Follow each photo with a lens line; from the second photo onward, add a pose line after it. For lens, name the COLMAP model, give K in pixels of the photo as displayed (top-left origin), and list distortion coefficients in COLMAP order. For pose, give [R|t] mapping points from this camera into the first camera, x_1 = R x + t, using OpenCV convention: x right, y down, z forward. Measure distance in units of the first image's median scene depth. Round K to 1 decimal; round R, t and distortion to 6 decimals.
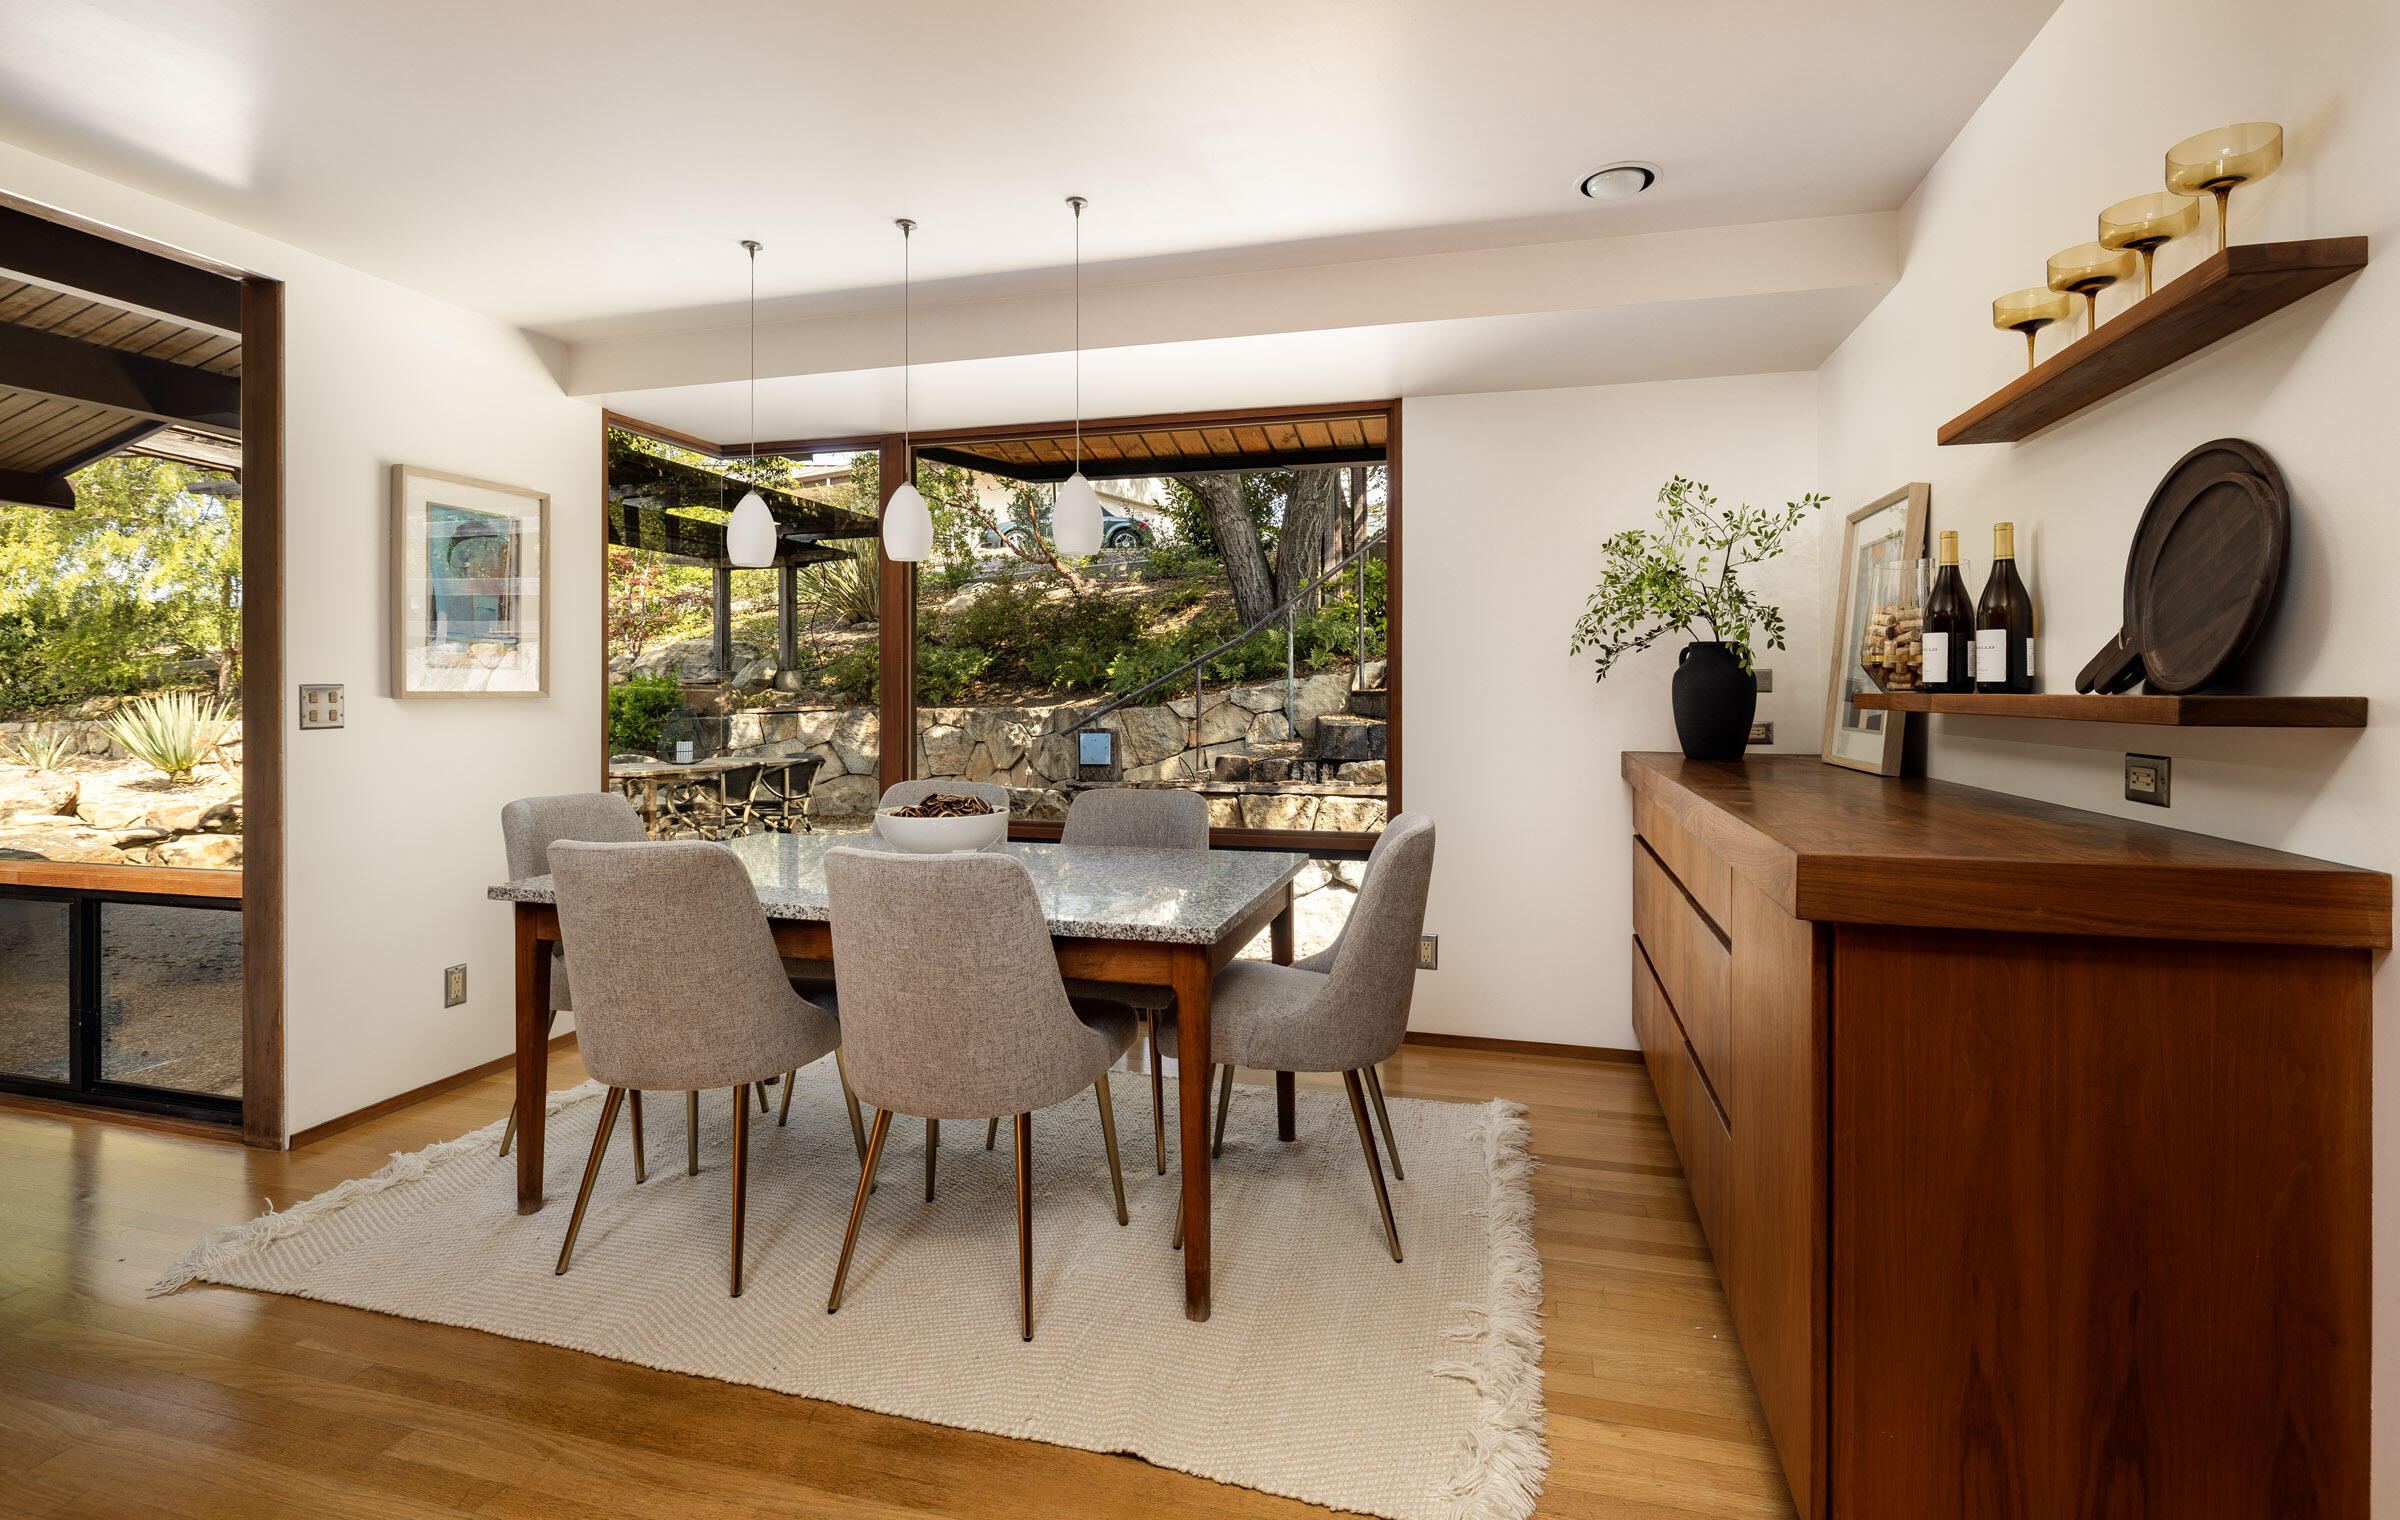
lens RADIAL K [[1113.4, 0, 1199.8], [0, 1113.4, 687.9], [0, 0, 1]] dist [0.000665, 0.000194]
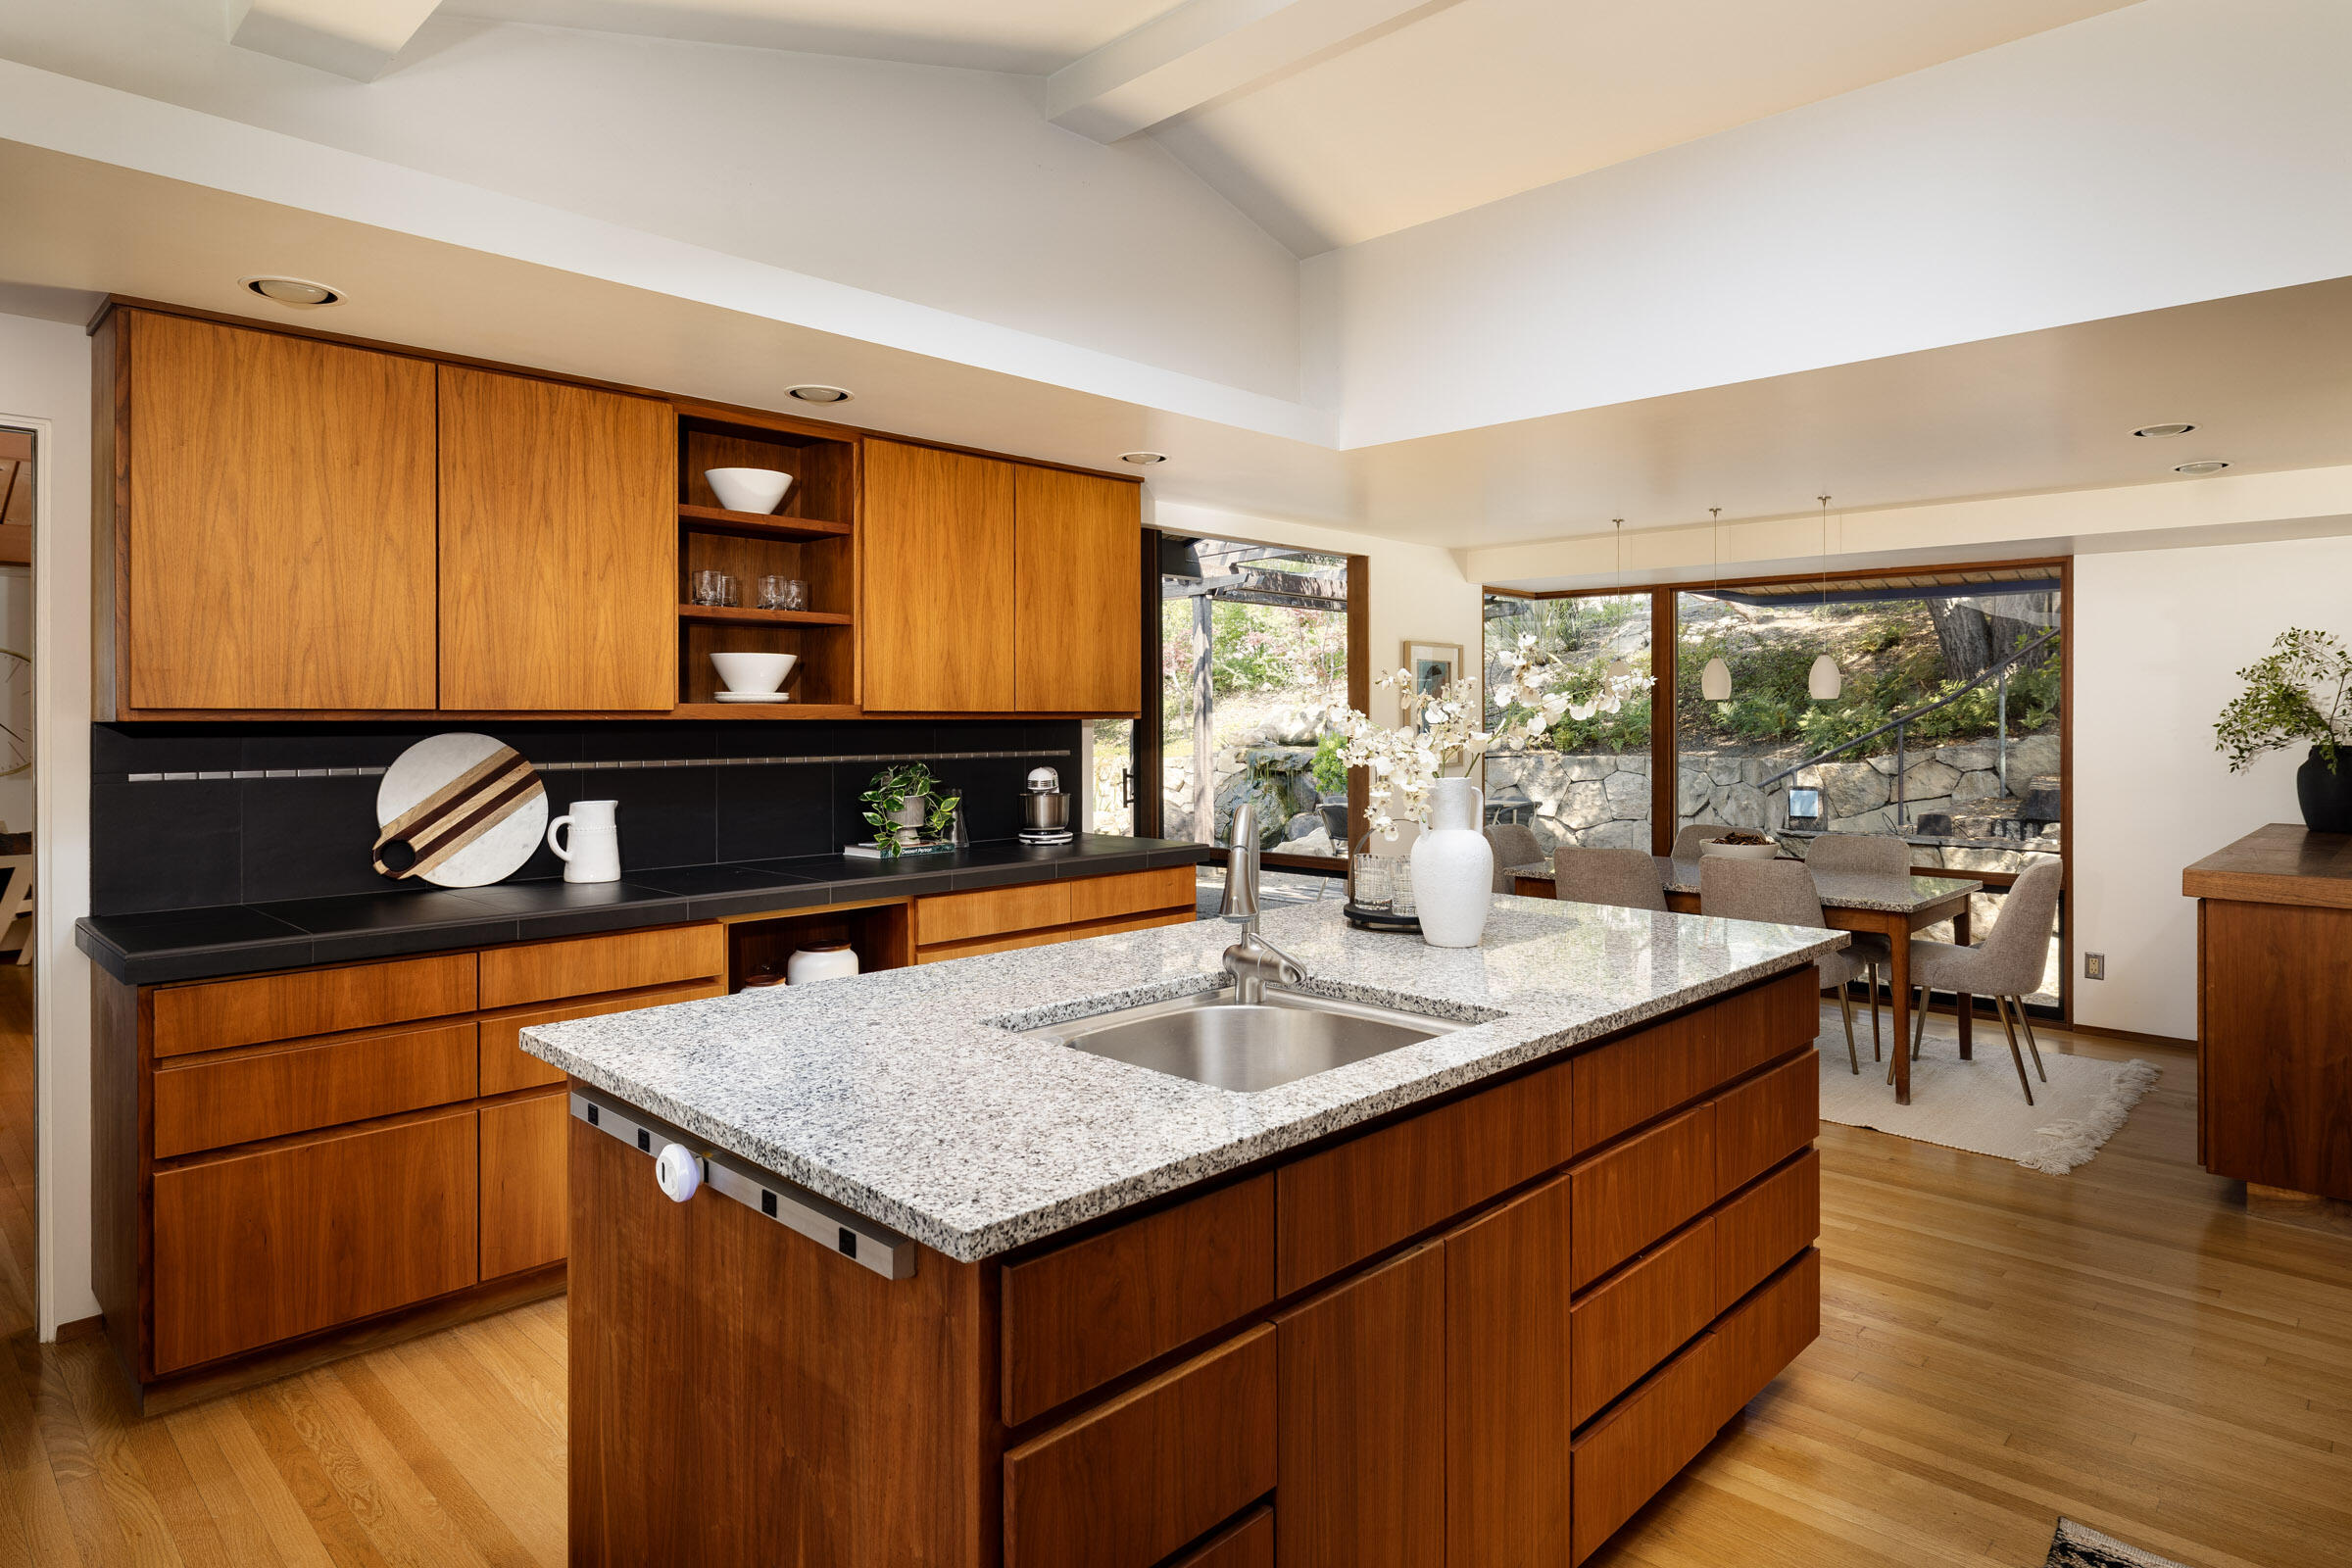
lens RADIAL K [[1317.0, 0, 1180.8], [0, 1317.0, 714.2], [0, 0, 1]] dist [-0.001402, -0.000368]
pose [[0.877656, 0.000443, -0.479292, -0.004479], [-0.000223, 1.000000, 0.000515, -0.078909], [0.479292, -0.000345, 0.877656, -1.067115]]
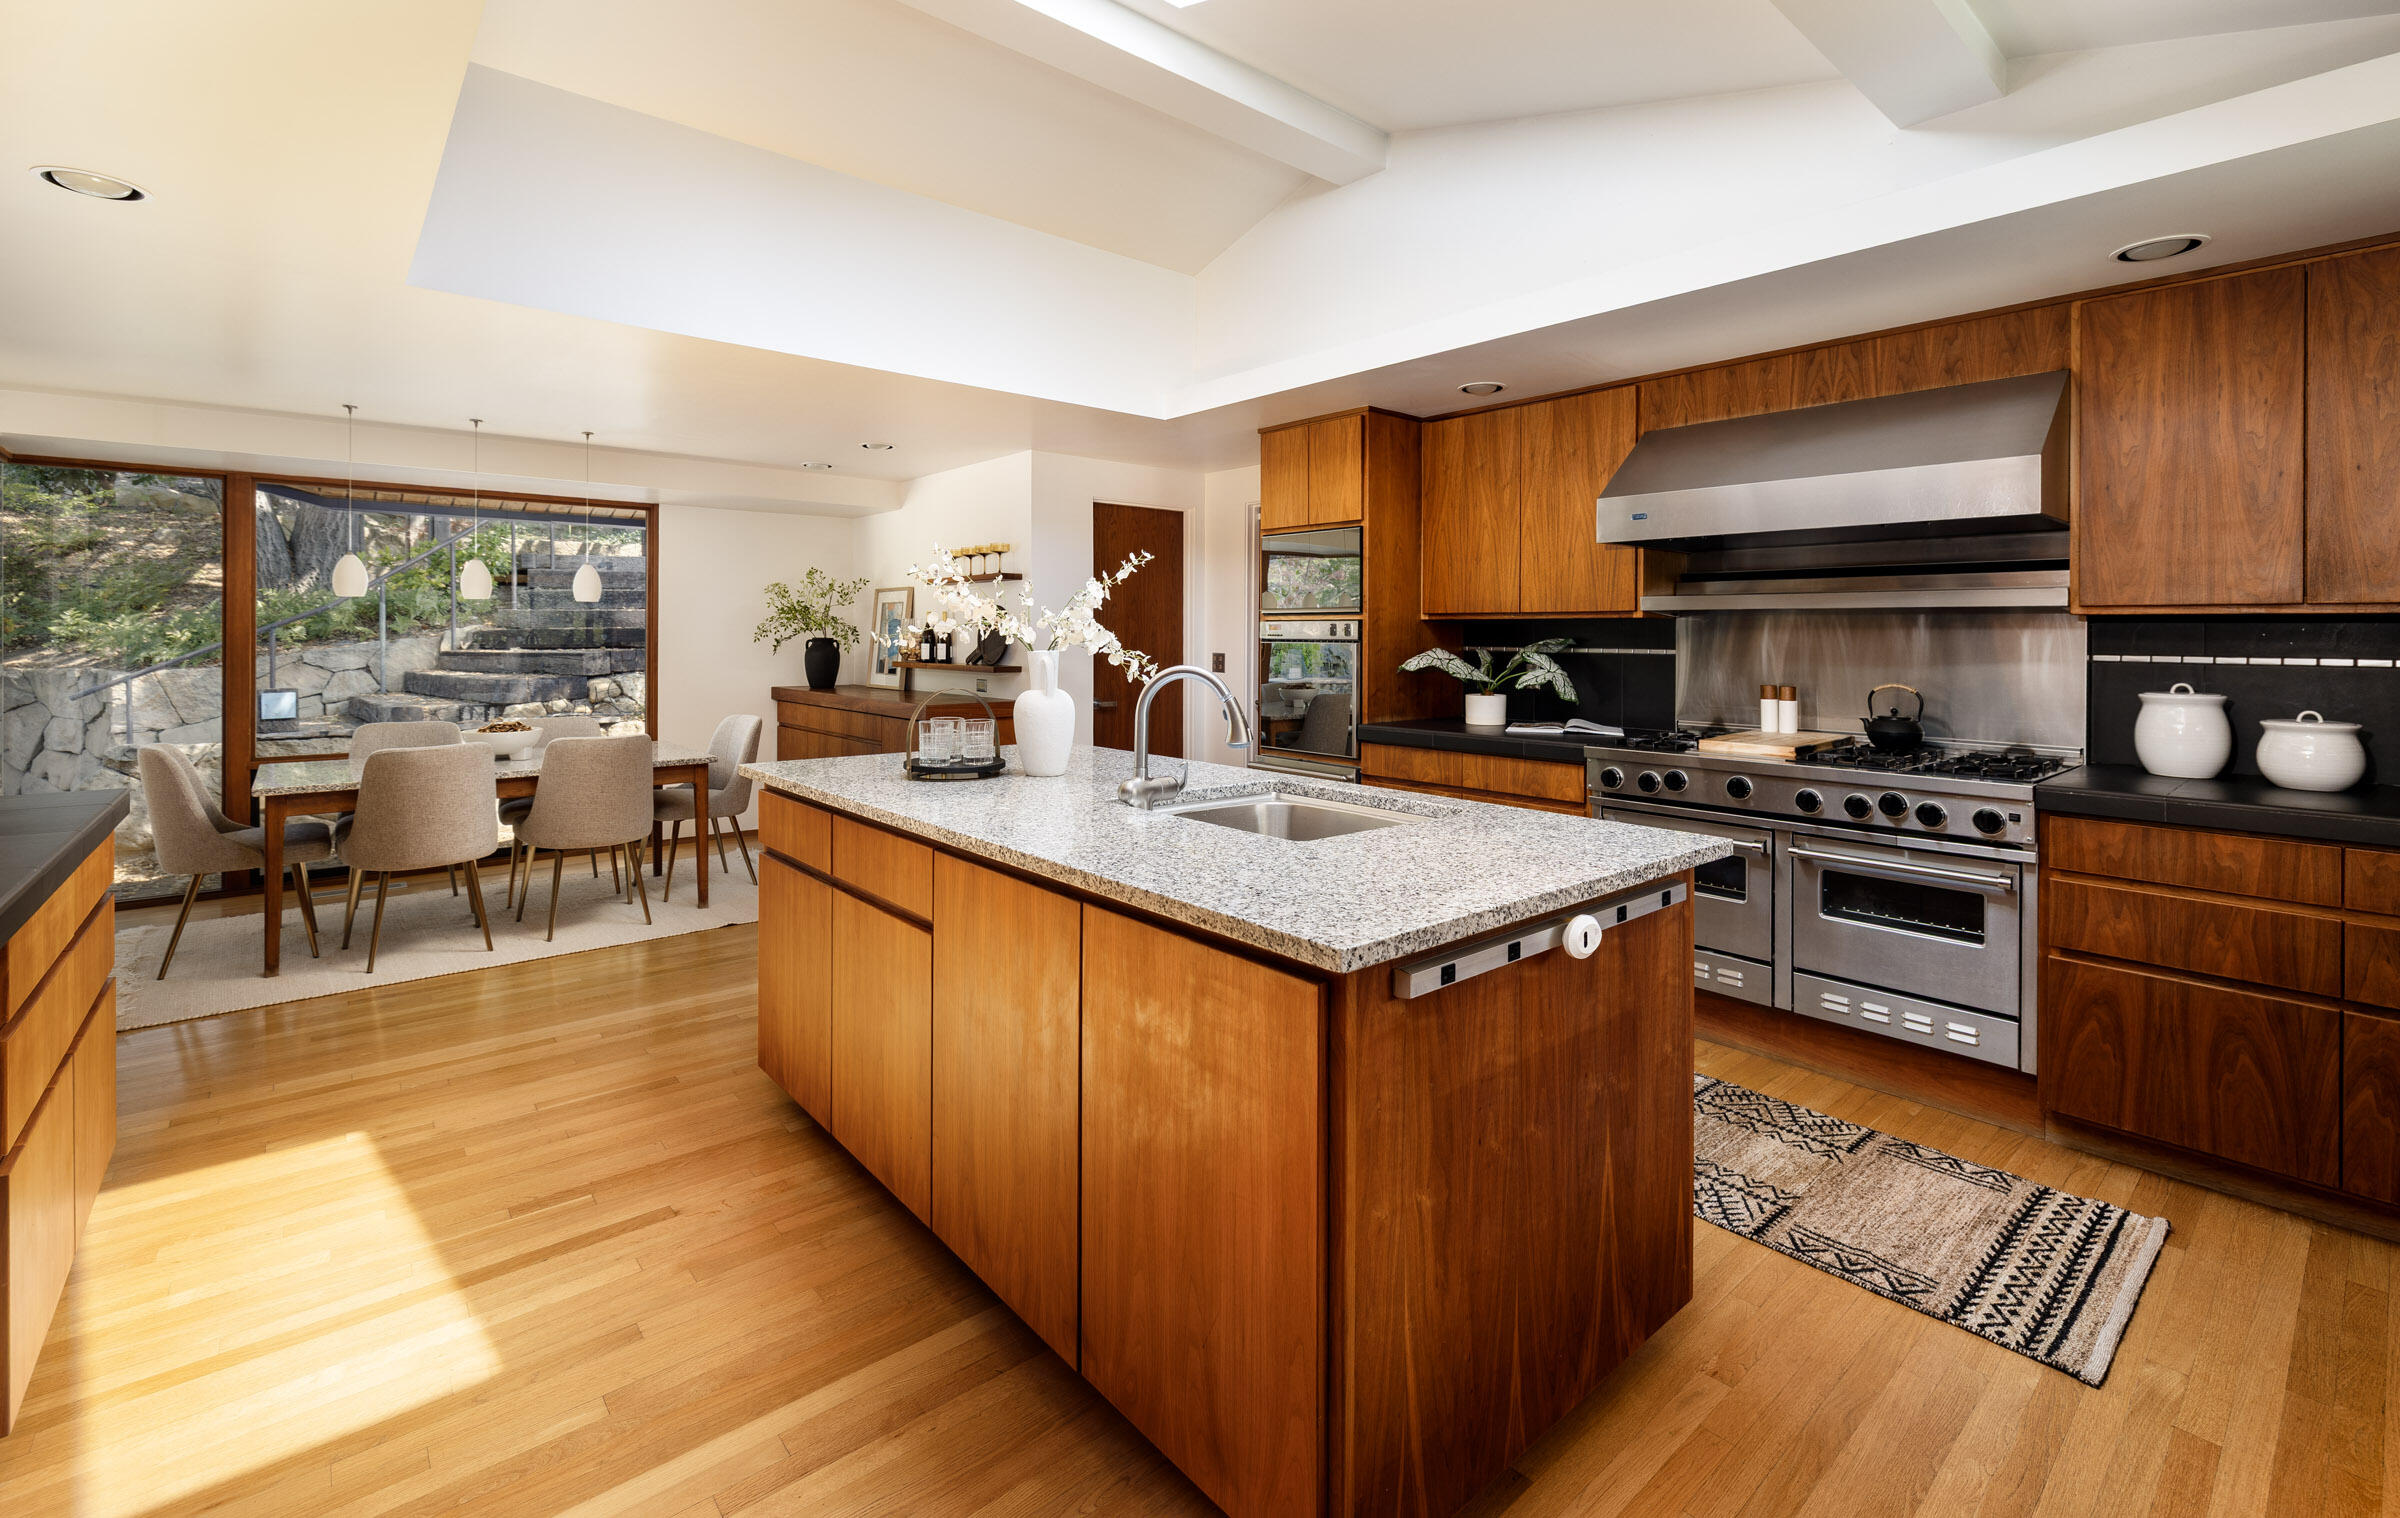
lens RADIAL K [[1042.9, 0, 1199.6], [0, 1042.9, 636.1], [0, 0, 1]] dist [-0.000413, 0.000008]
pose [[0.549622, 0.000747, 0.835413, -0.919623], [-0.005553, 0.999981, 0.002760, -0.054678], [-0.835395, -0.006156, 0.549615, -0.850213]]
